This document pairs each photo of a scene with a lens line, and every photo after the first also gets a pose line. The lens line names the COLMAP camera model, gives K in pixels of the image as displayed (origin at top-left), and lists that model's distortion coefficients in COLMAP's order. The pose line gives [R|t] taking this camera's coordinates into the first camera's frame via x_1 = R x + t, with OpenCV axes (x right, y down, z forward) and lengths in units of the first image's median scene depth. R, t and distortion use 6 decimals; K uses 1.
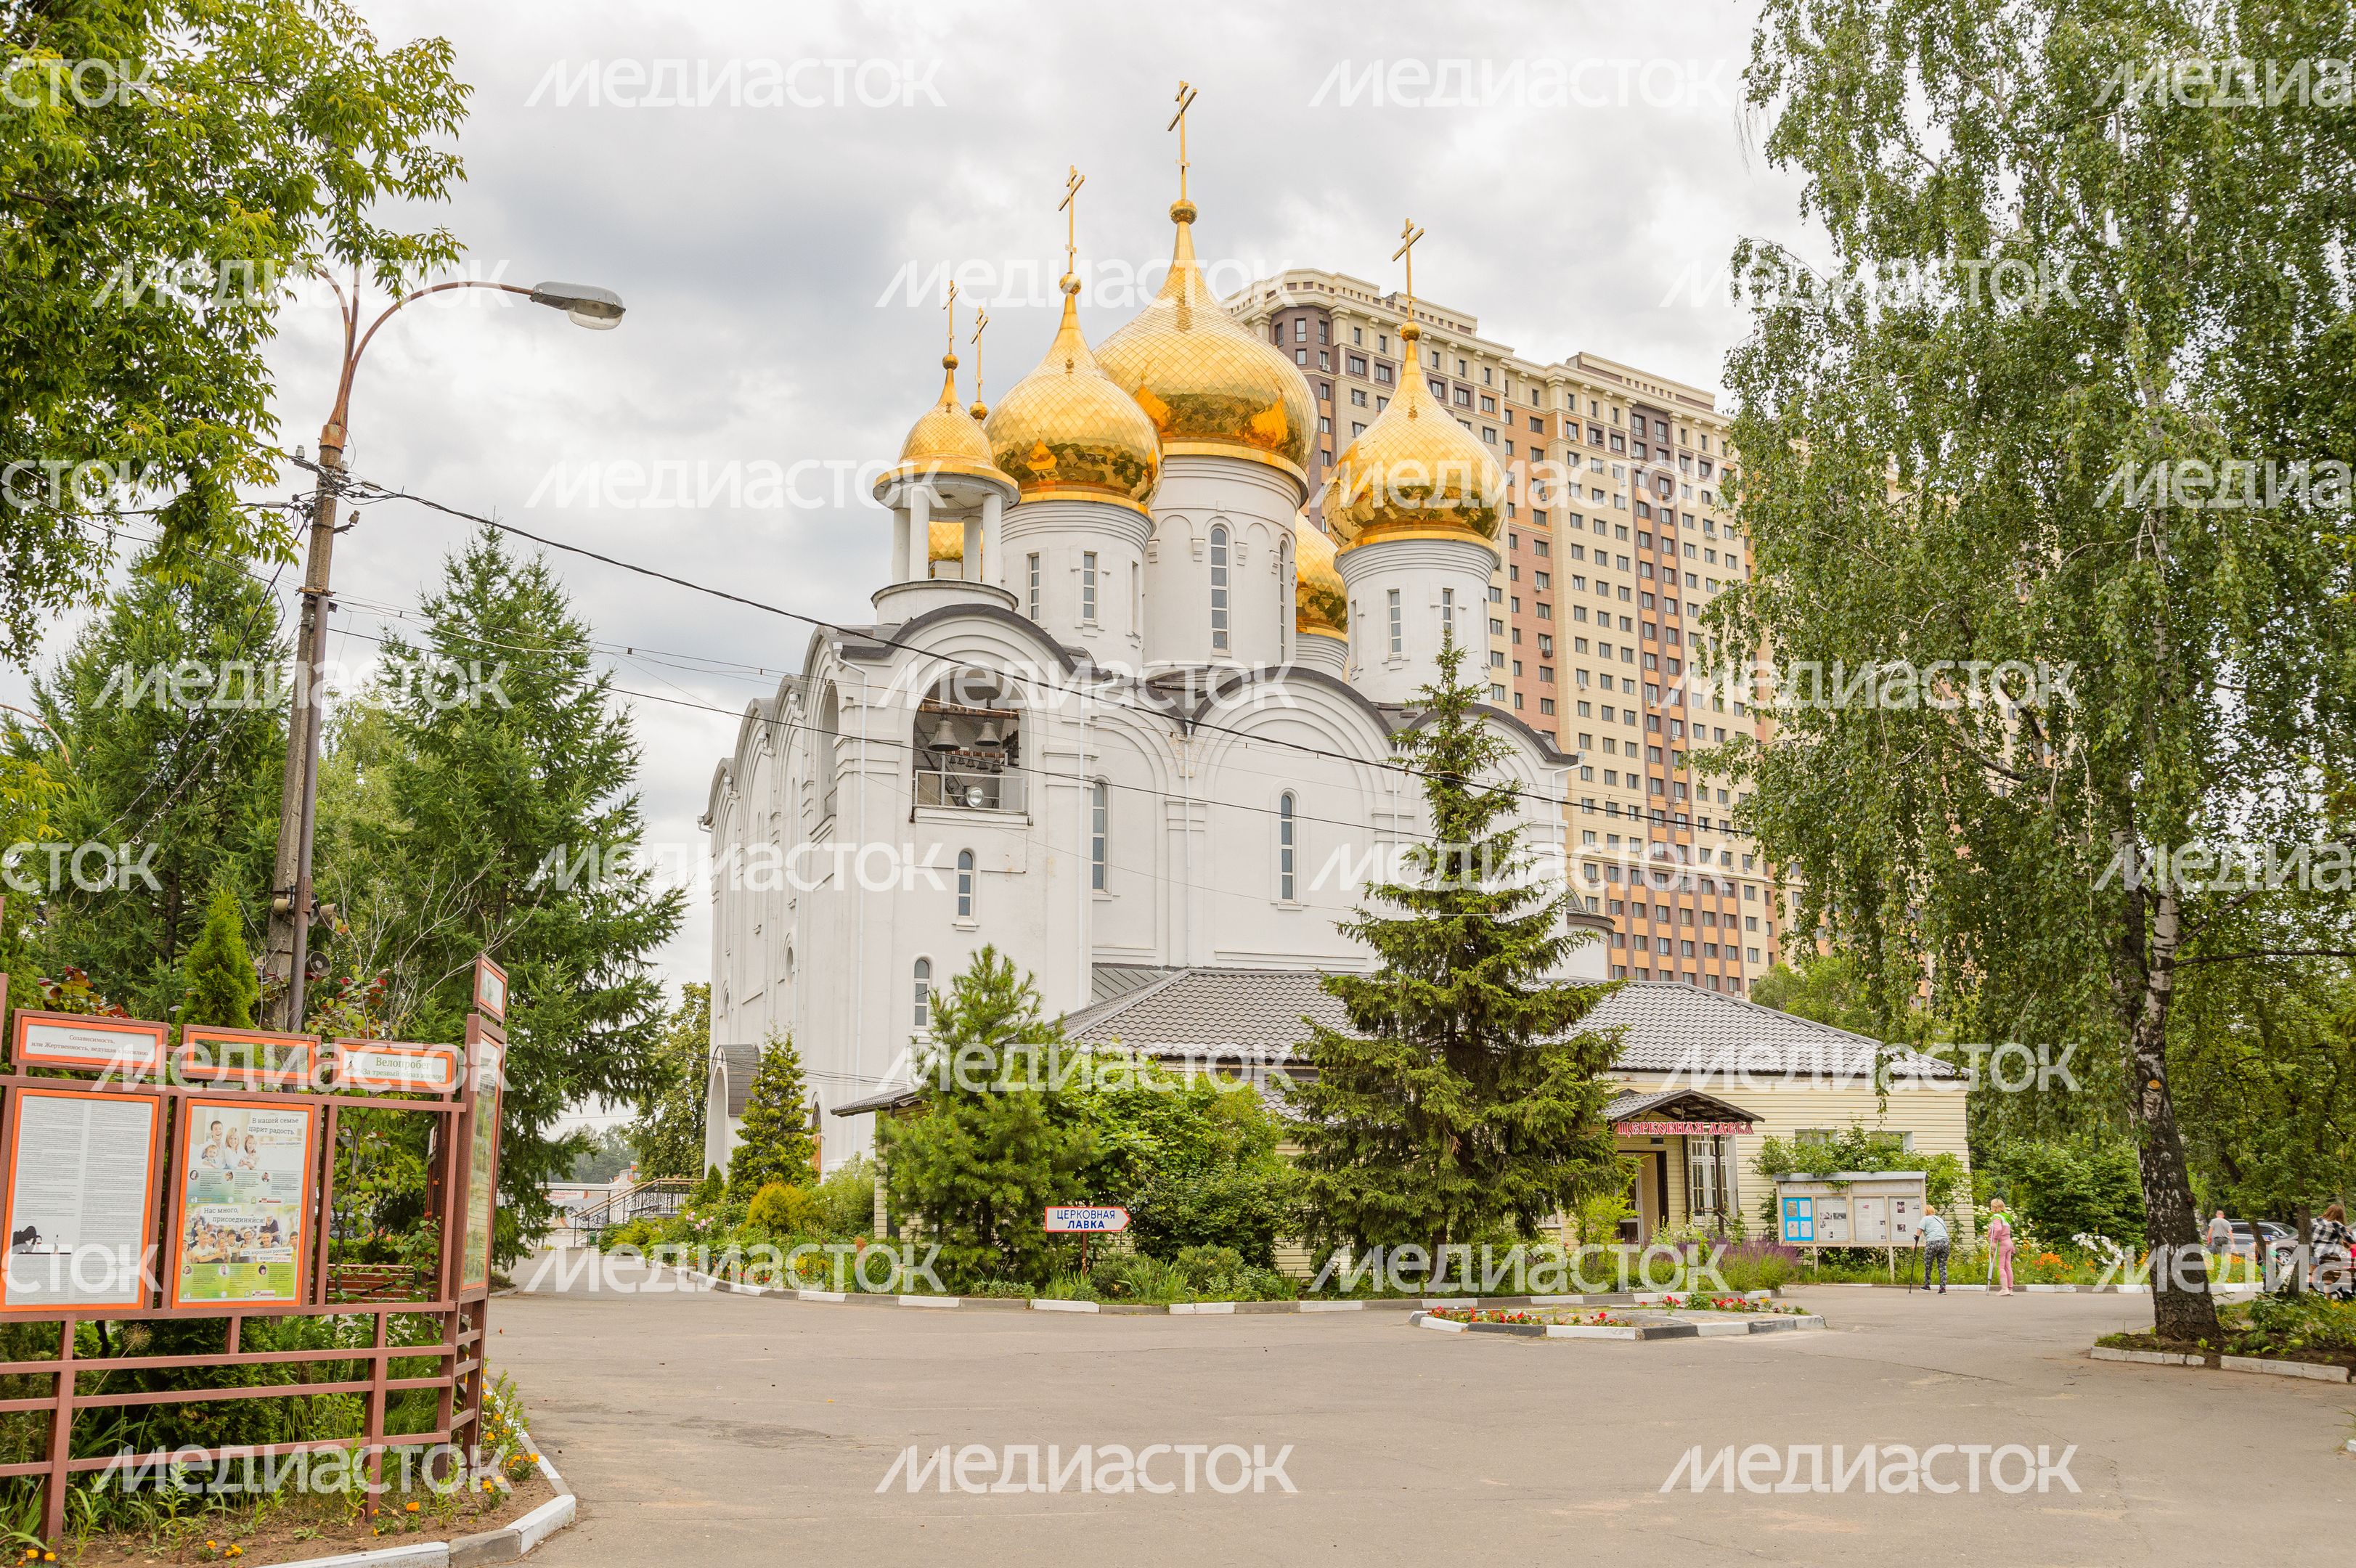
lens RADIAL K [[2277.0, 0, 1170.4], [0, 2277.0, 781.6], [0, 0, 1]] dist [0.003458, 0.000000]
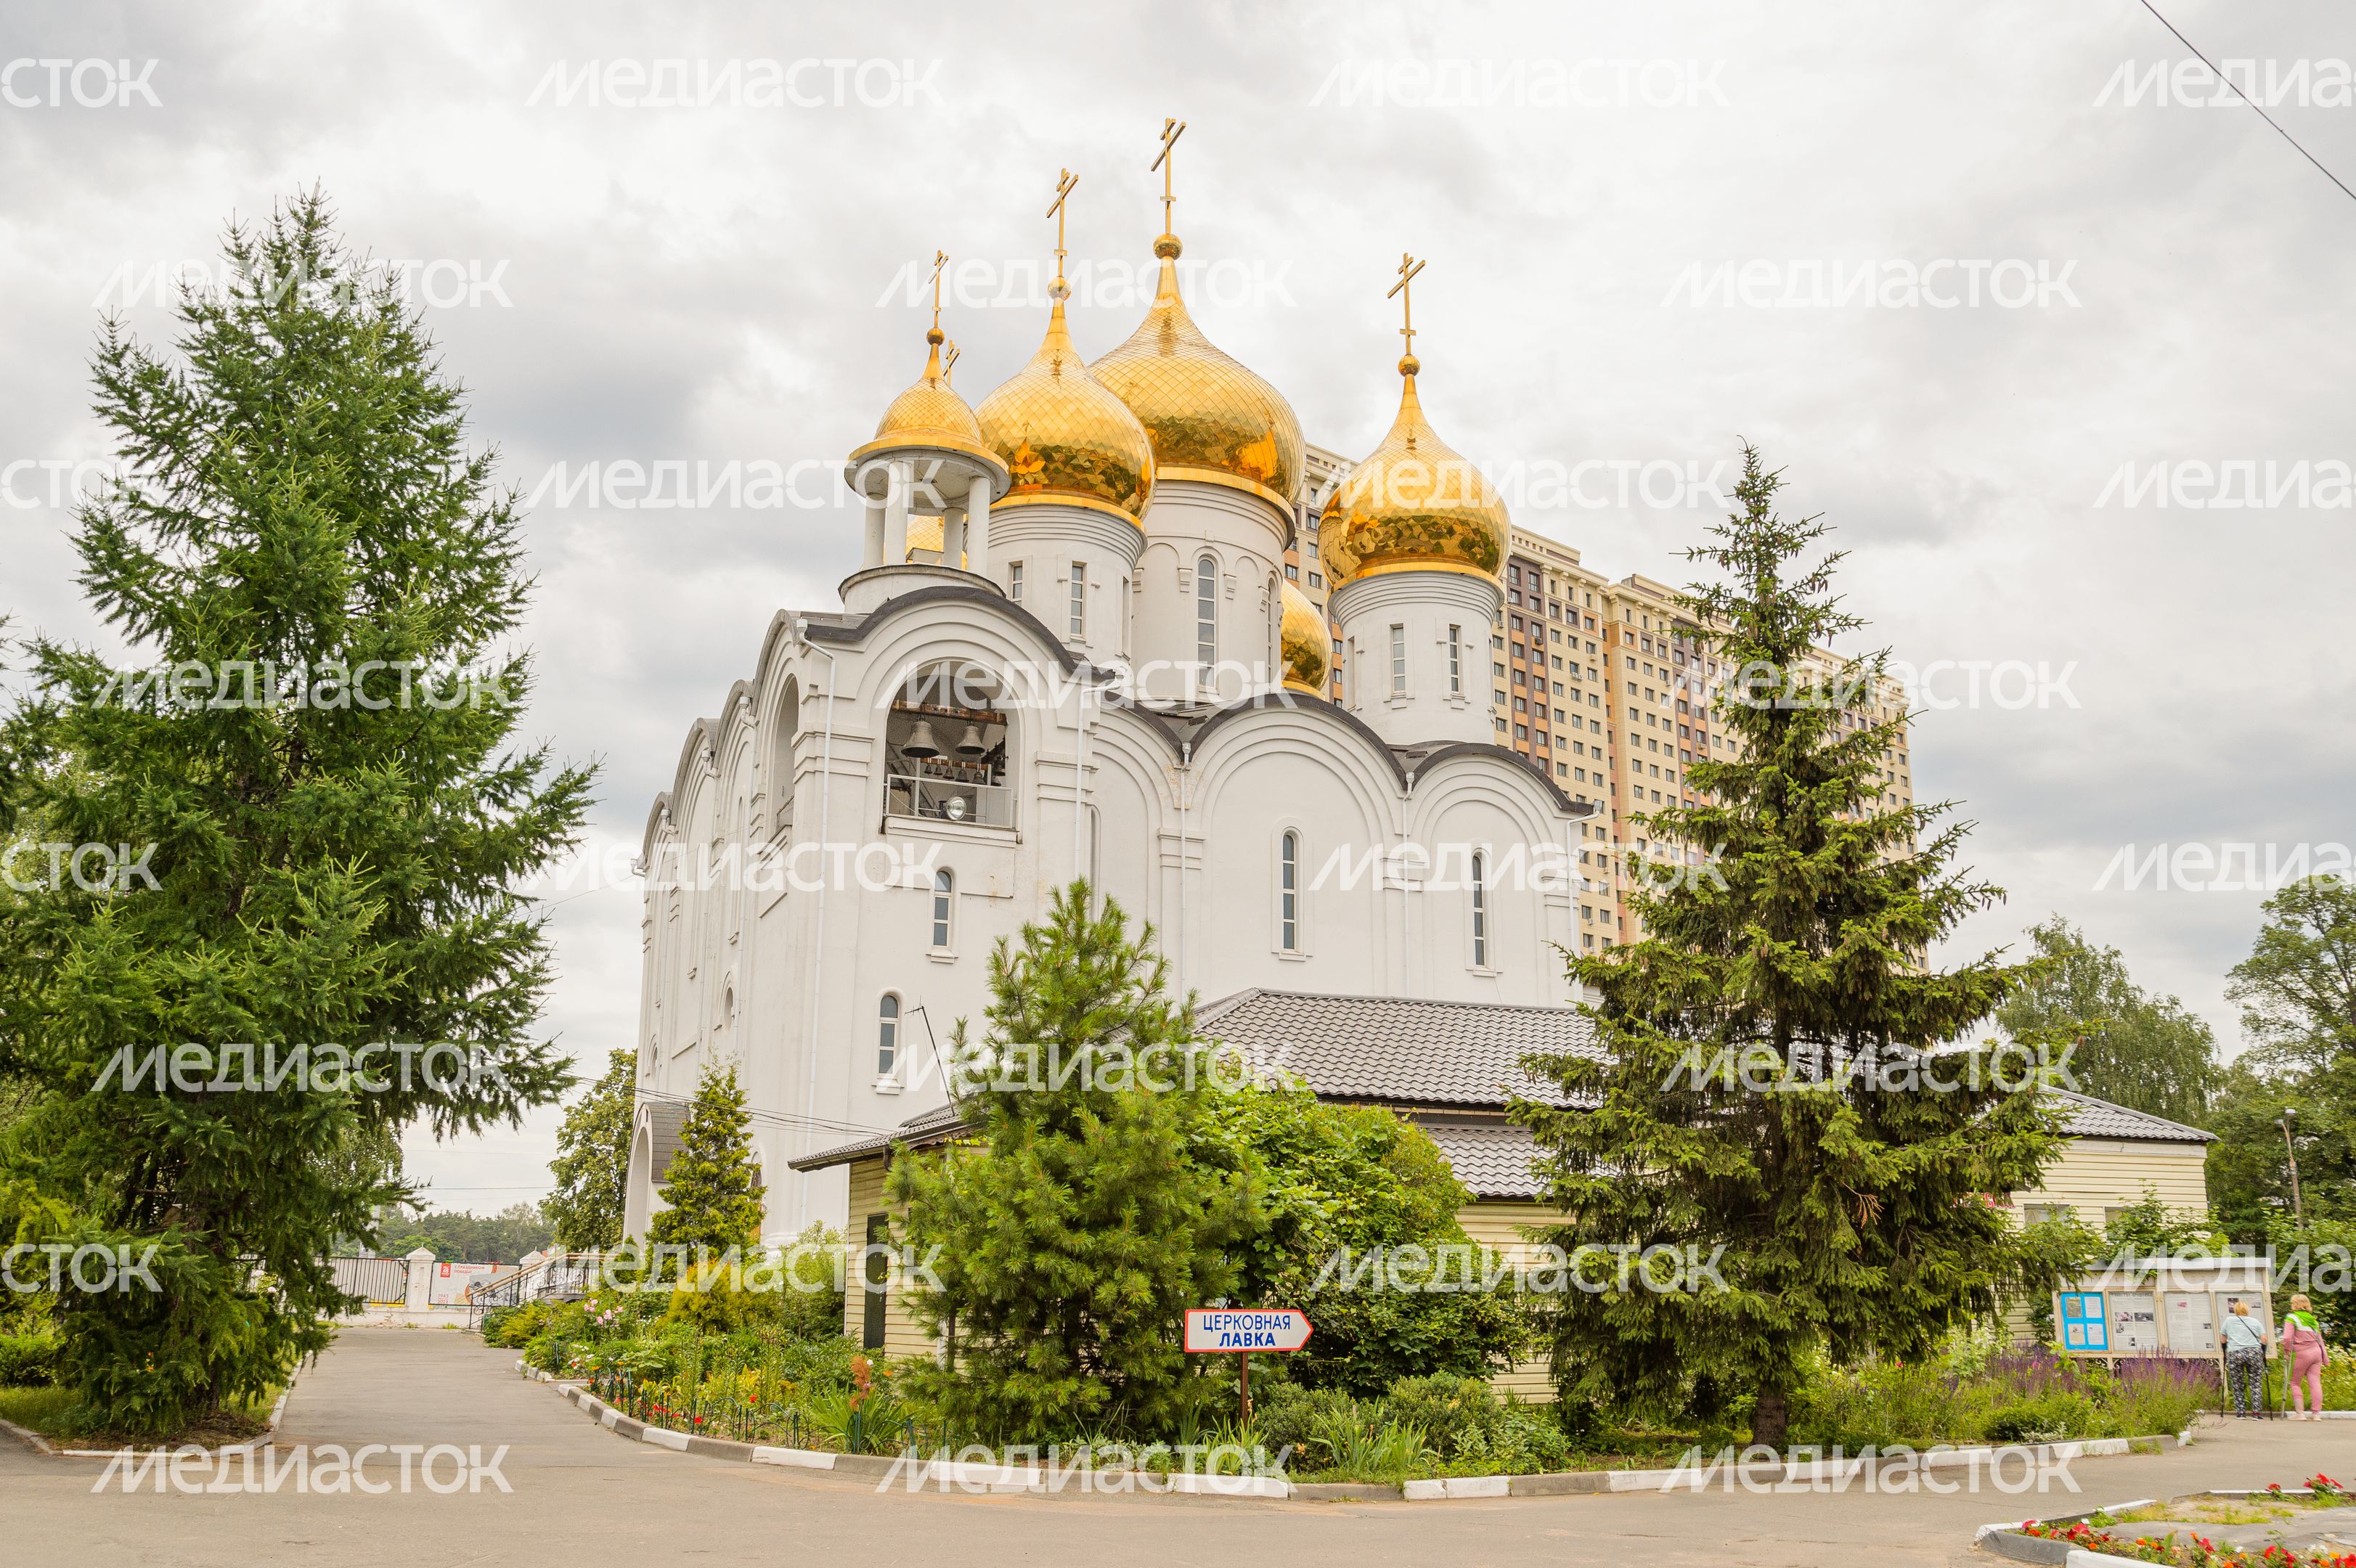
lens RADIAL K [[1925.4, 0, 1179.7], [0, 1925.4, 797.6], [0, 0, 1]] dist [-0.035002, -0.008383]
pose [[0.997311, 0.027624, 0.067876, -0.050875], [-0.023248, 0.997650, -0.064447, 0.047359], [-0.069497, 0.062695, 0.995610, 0.271380]]
